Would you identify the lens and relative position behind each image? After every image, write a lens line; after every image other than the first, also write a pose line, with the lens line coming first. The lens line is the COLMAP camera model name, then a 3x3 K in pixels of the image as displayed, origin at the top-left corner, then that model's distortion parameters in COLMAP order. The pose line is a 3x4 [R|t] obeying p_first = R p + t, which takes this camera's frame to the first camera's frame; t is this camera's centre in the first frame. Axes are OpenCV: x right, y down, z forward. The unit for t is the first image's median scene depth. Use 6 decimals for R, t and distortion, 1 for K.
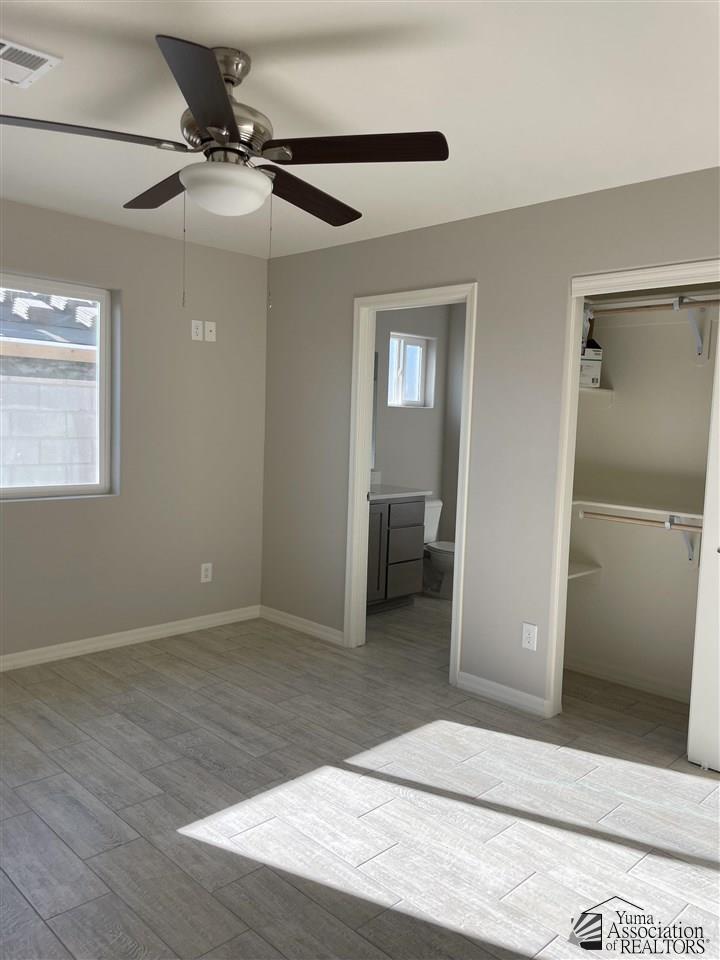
lens RADIAL K [[745.7, 0, 361.1], [0, 745.7, 470.6], [0, 0, 1]] dist [0.064241, -0.098094]
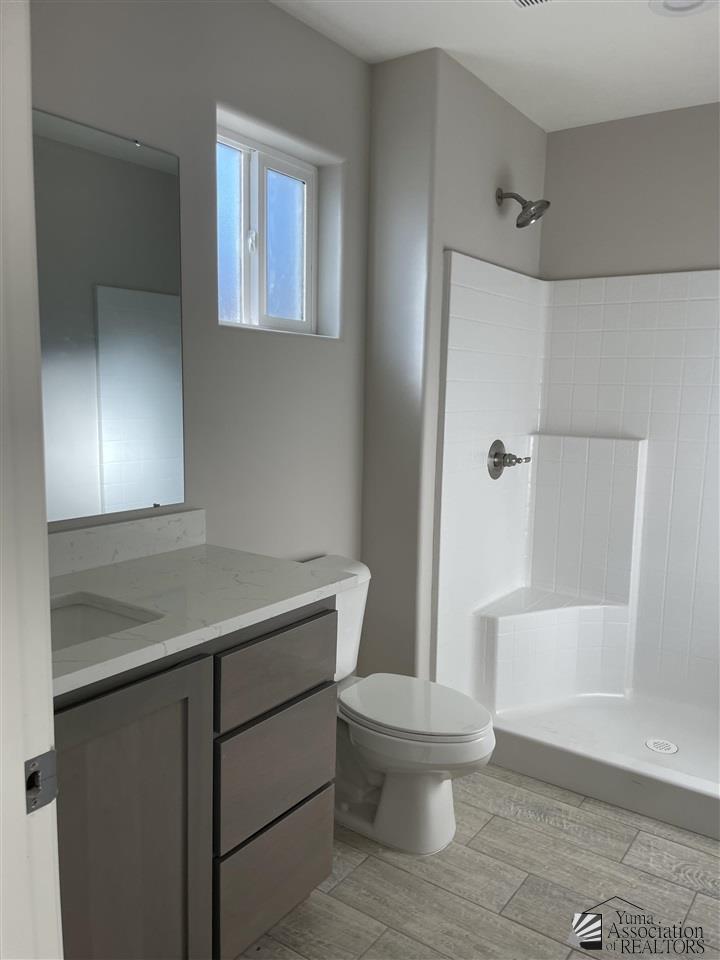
lens RADIAL K [[745.7, 0, 360.9], [0, 745.7, 479.5], [0, 0, 1]] dist [0.064241, -0.098094]
pose [[0.987503, -0.037382, 0.153104, 0.043168], [0.027673, 0.997497, 0.065061, -0.033288], [-0.155153, -0.060011, 0.986066, 0.599401]]
